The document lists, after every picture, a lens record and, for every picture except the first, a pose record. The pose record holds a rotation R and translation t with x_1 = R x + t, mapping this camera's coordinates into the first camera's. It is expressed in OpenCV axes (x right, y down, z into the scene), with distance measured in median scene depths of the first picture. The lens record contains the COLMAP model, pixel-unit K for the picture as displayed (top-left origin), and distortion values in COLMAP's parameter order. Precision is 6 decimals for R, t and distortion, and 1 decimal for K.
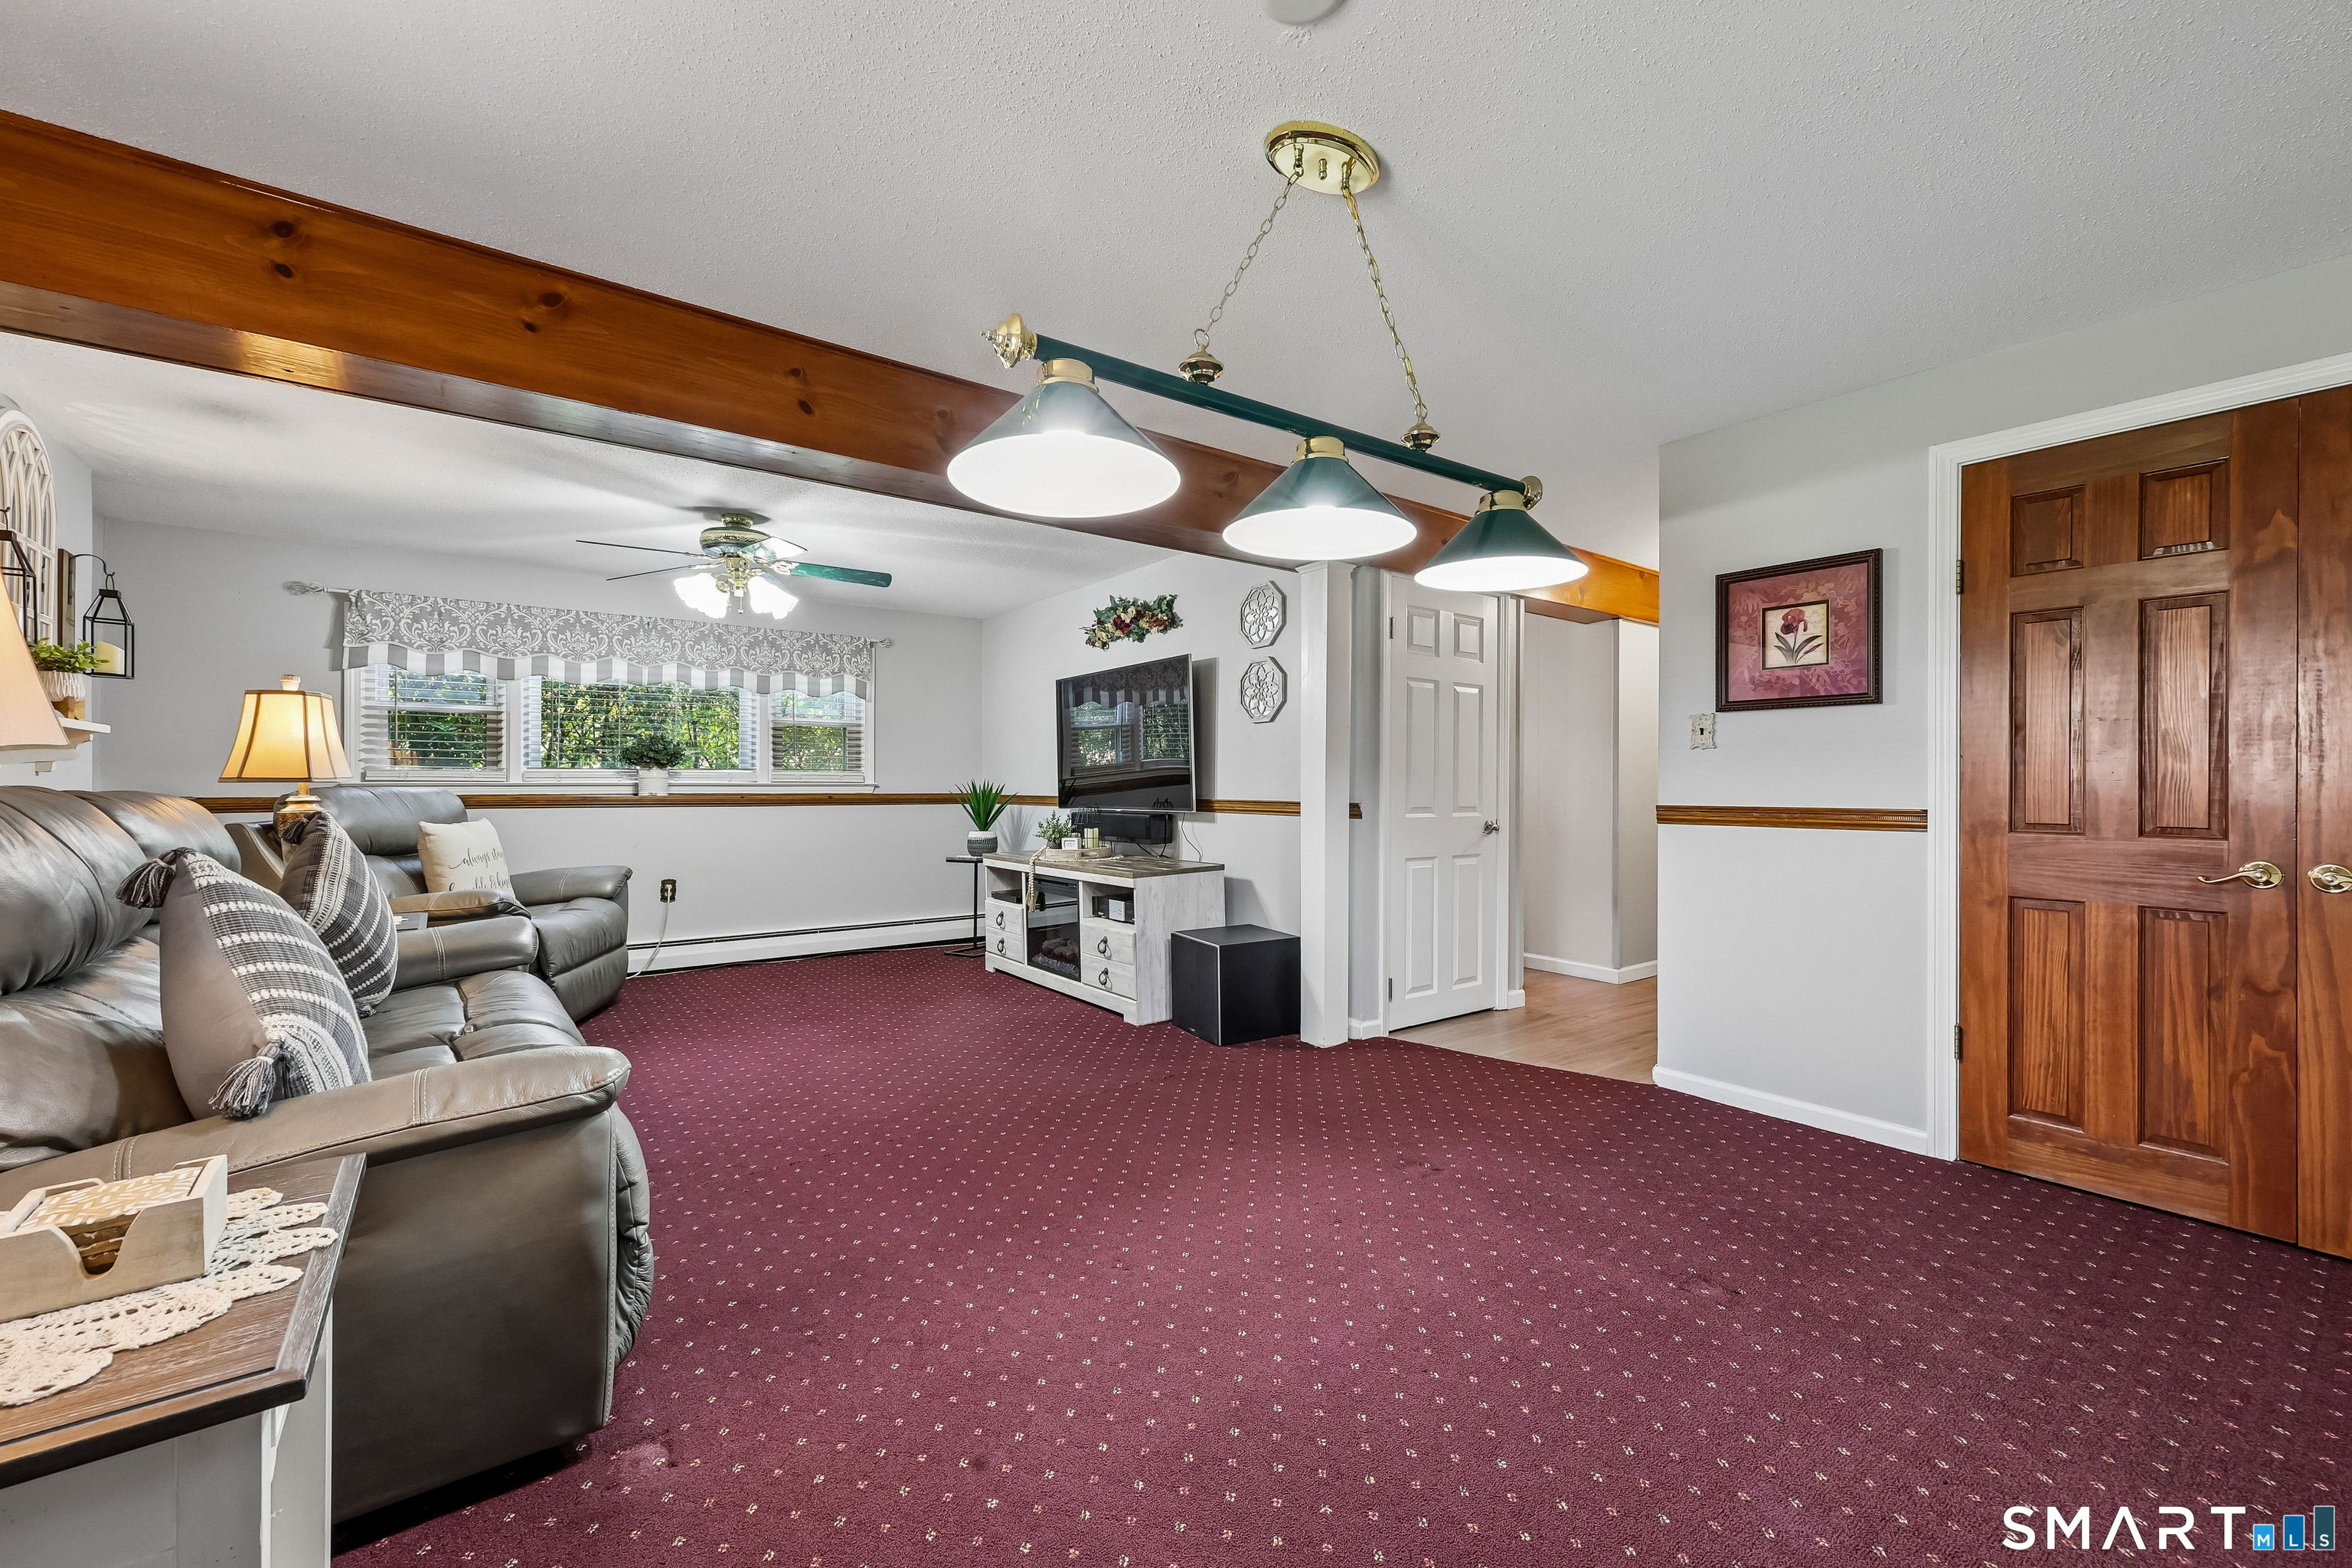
lens RADIAL K [[950.7, 0, 1182.9], [0, 950.7, 783.8], [0, 0, 1]] dist [0.008662, 0.000113]
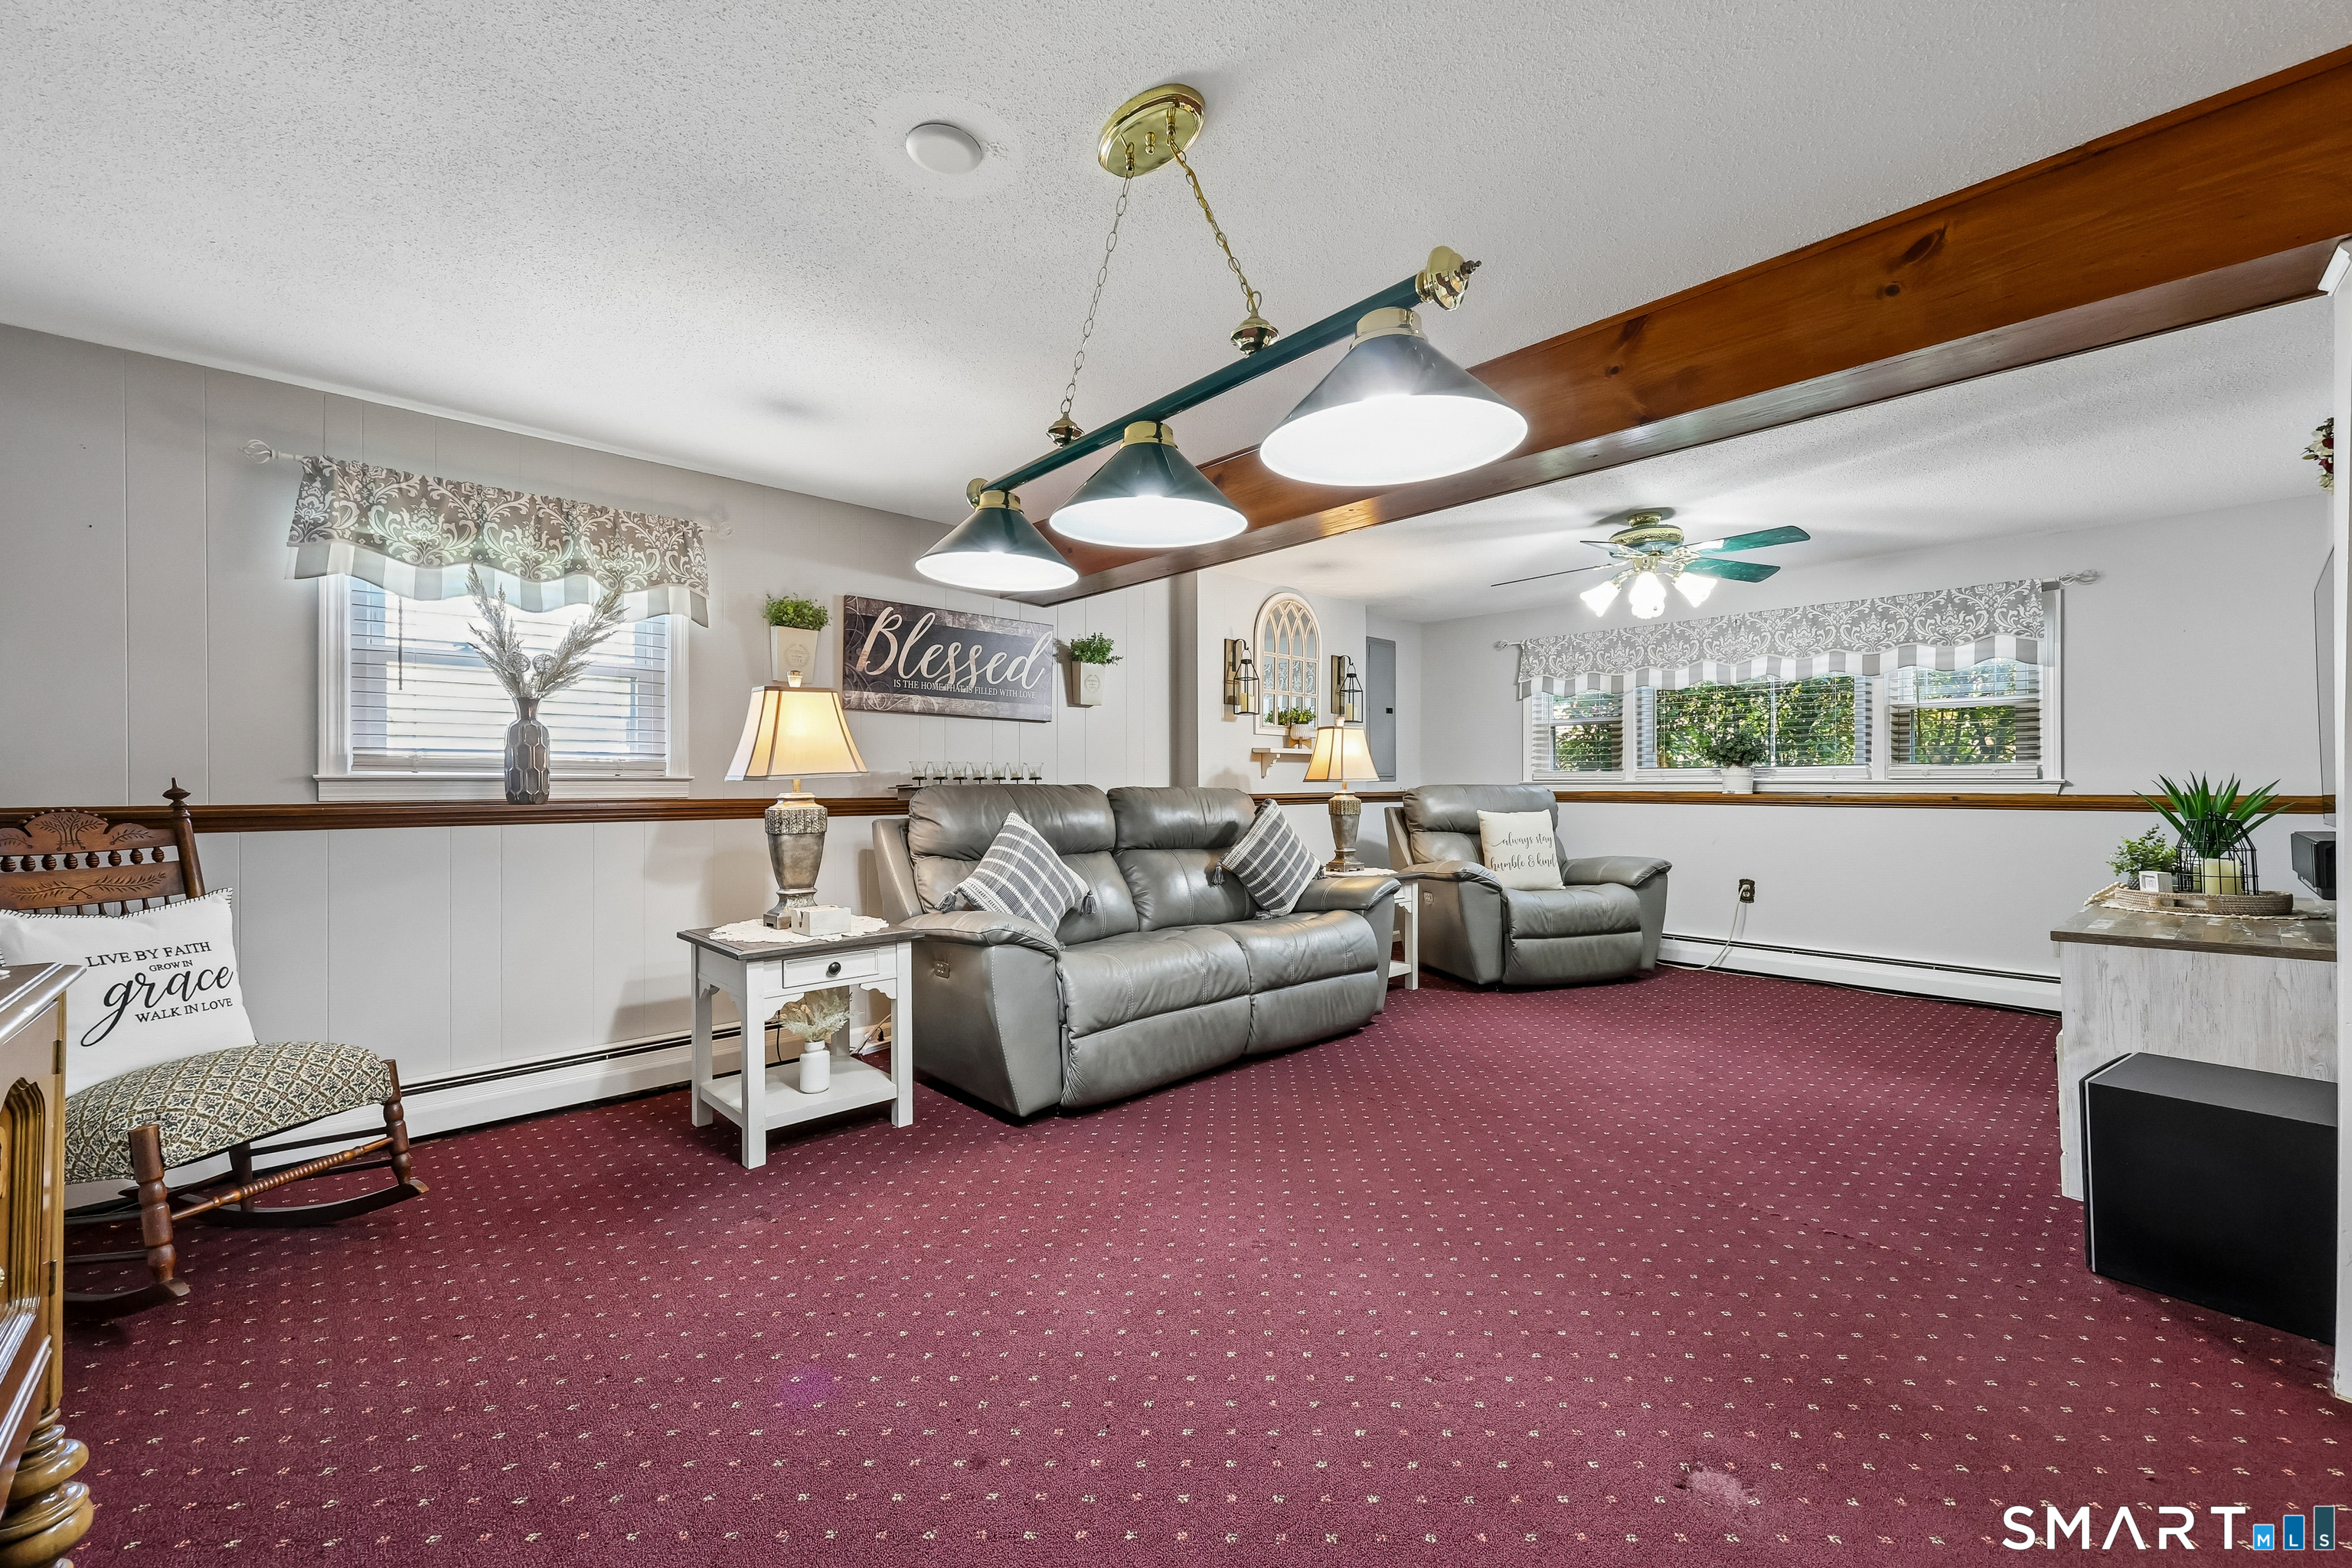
lens RADIAL K [[950.7, 0, 1159.5], [0, 950.7, 787.6], [0, 0, 1]] dist [0.008662, 0.000113]
pose [[0.097305, 0.005029, -0.995242, 0.384366], [0.003607, 0.999979, 0.005406, -0.001431], [0.995248, -0.004116, 0.097285, 0.311748]]
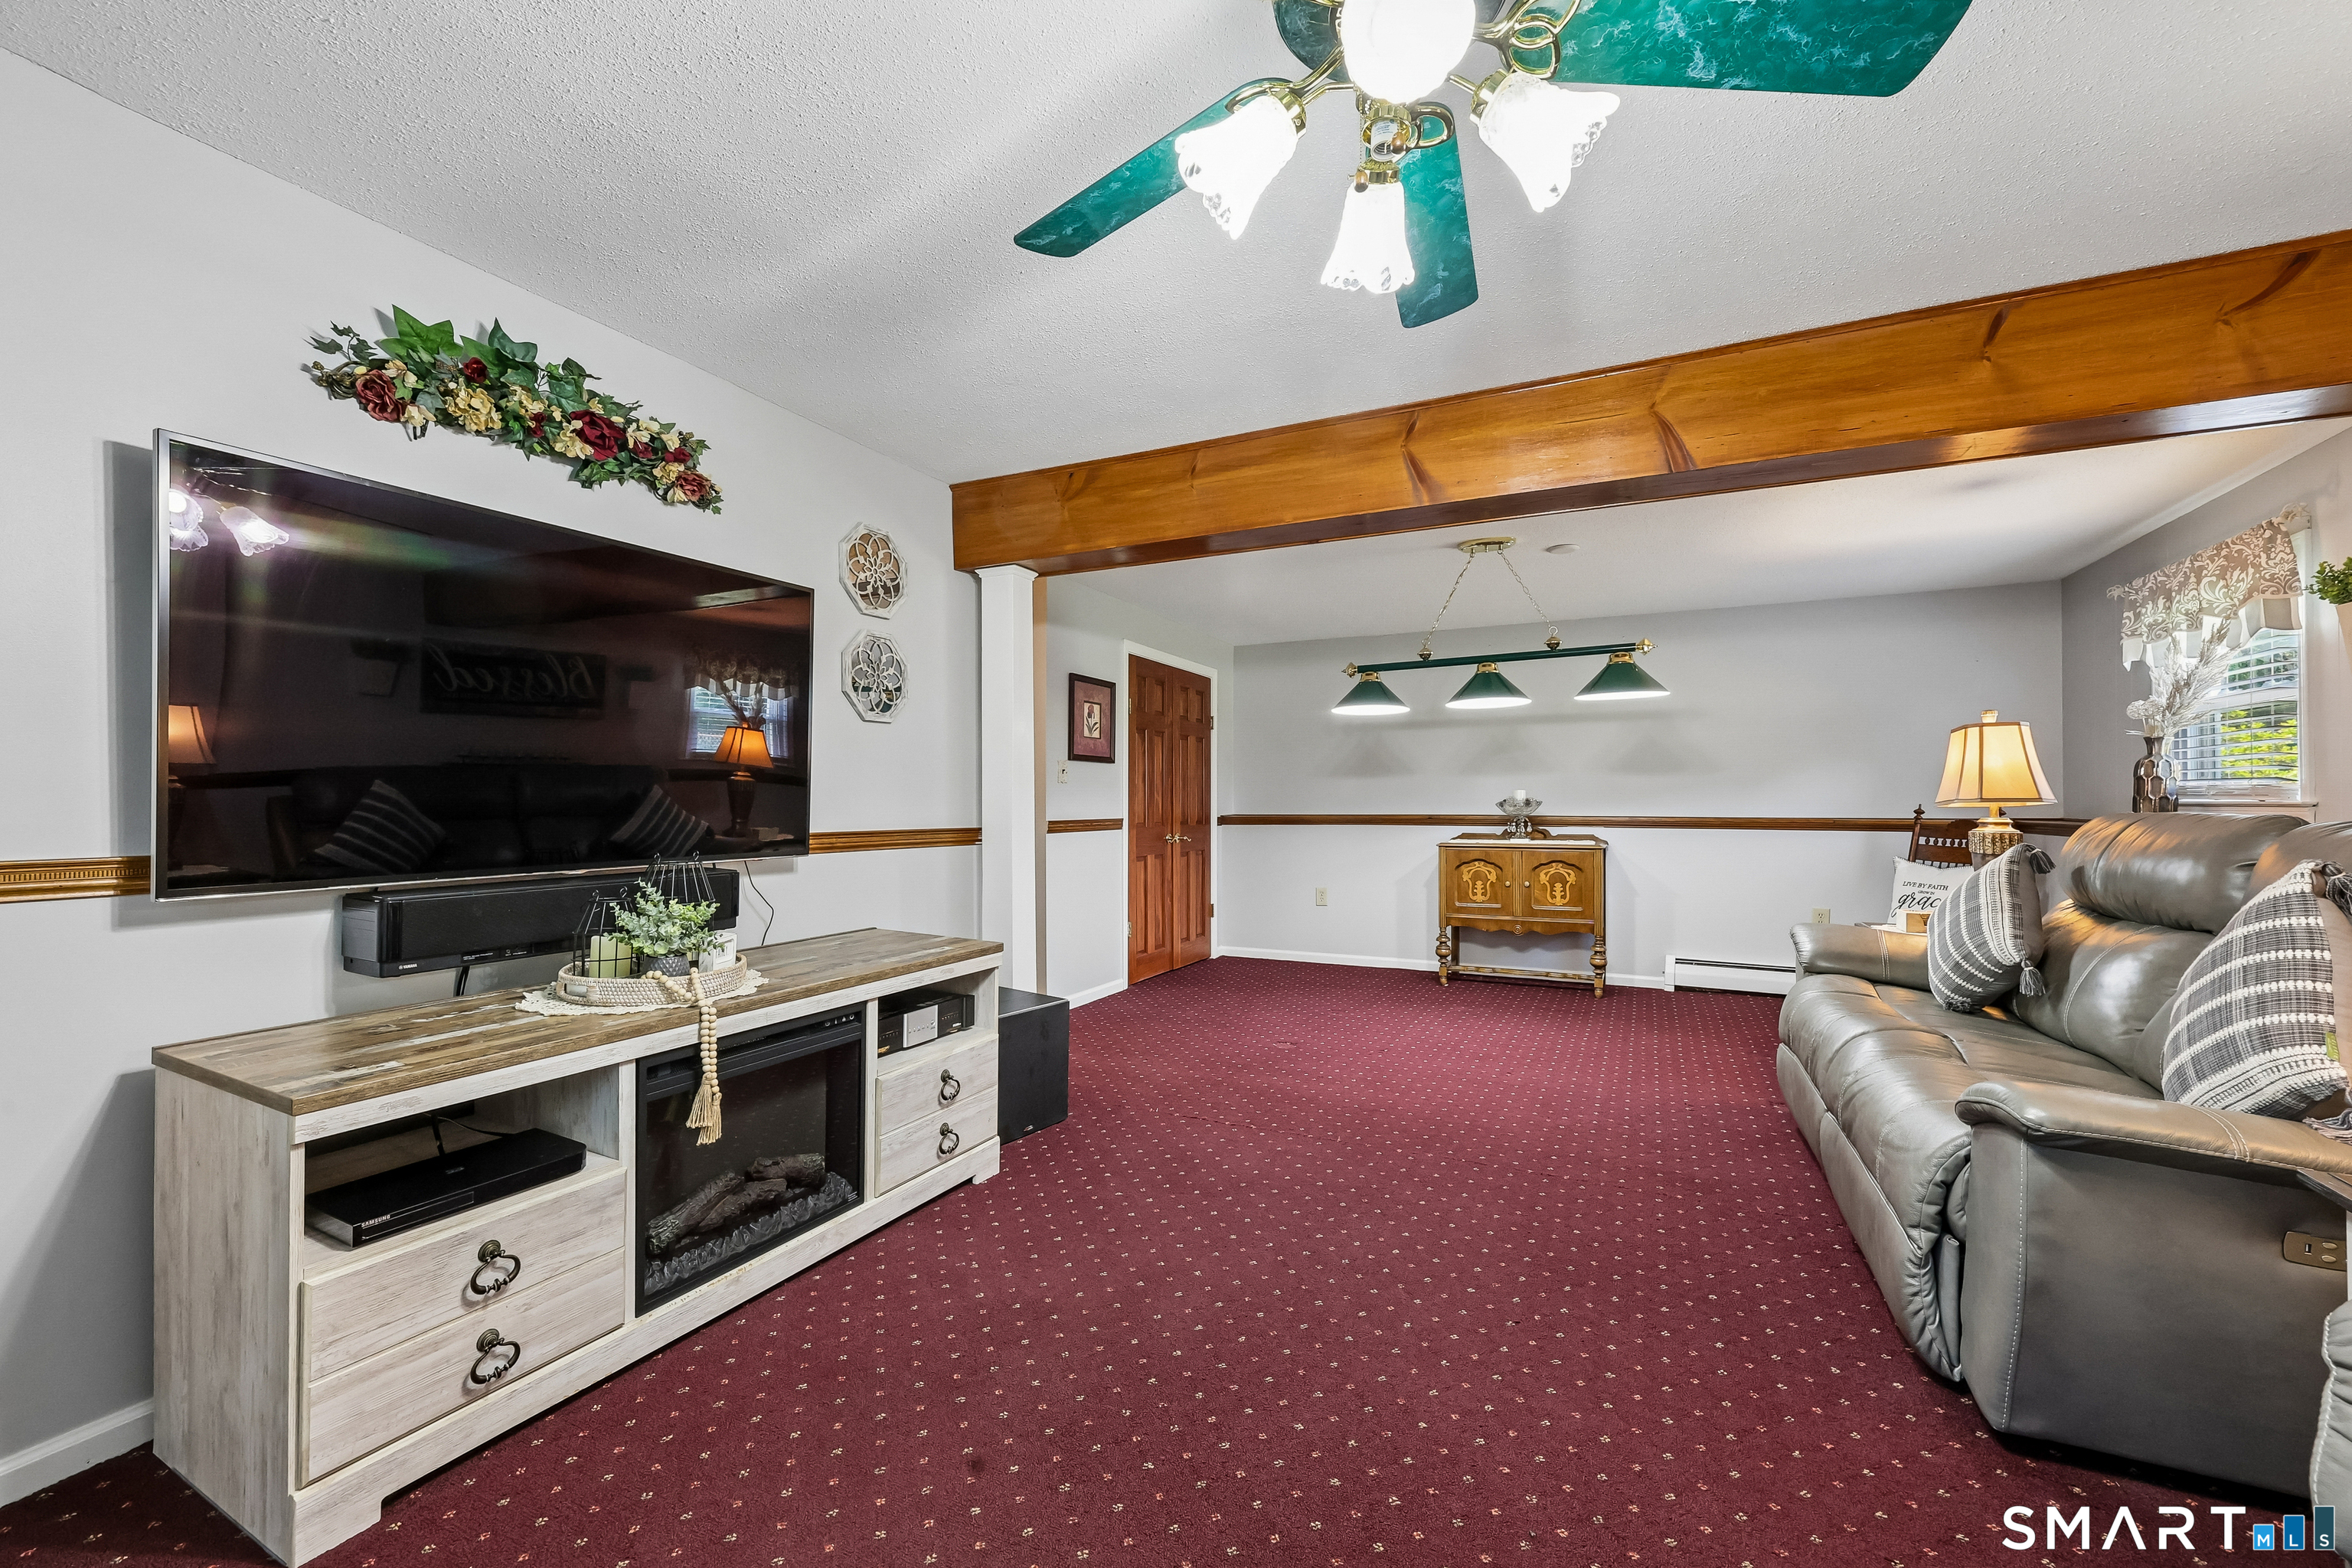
lens RADIAL K [[950.7, 0, 1181.7], [0, 950.7, 793.3], [0, 0, 1]] dist [0.008662, 0.000113]
pose [[-0.453048, 0.006923, 0.891459, -0.560782], [-0.003508, 0.999948, -0.009548, -0.003732], [-0.891479, -0.007453, -0.453000, 0.949722]]
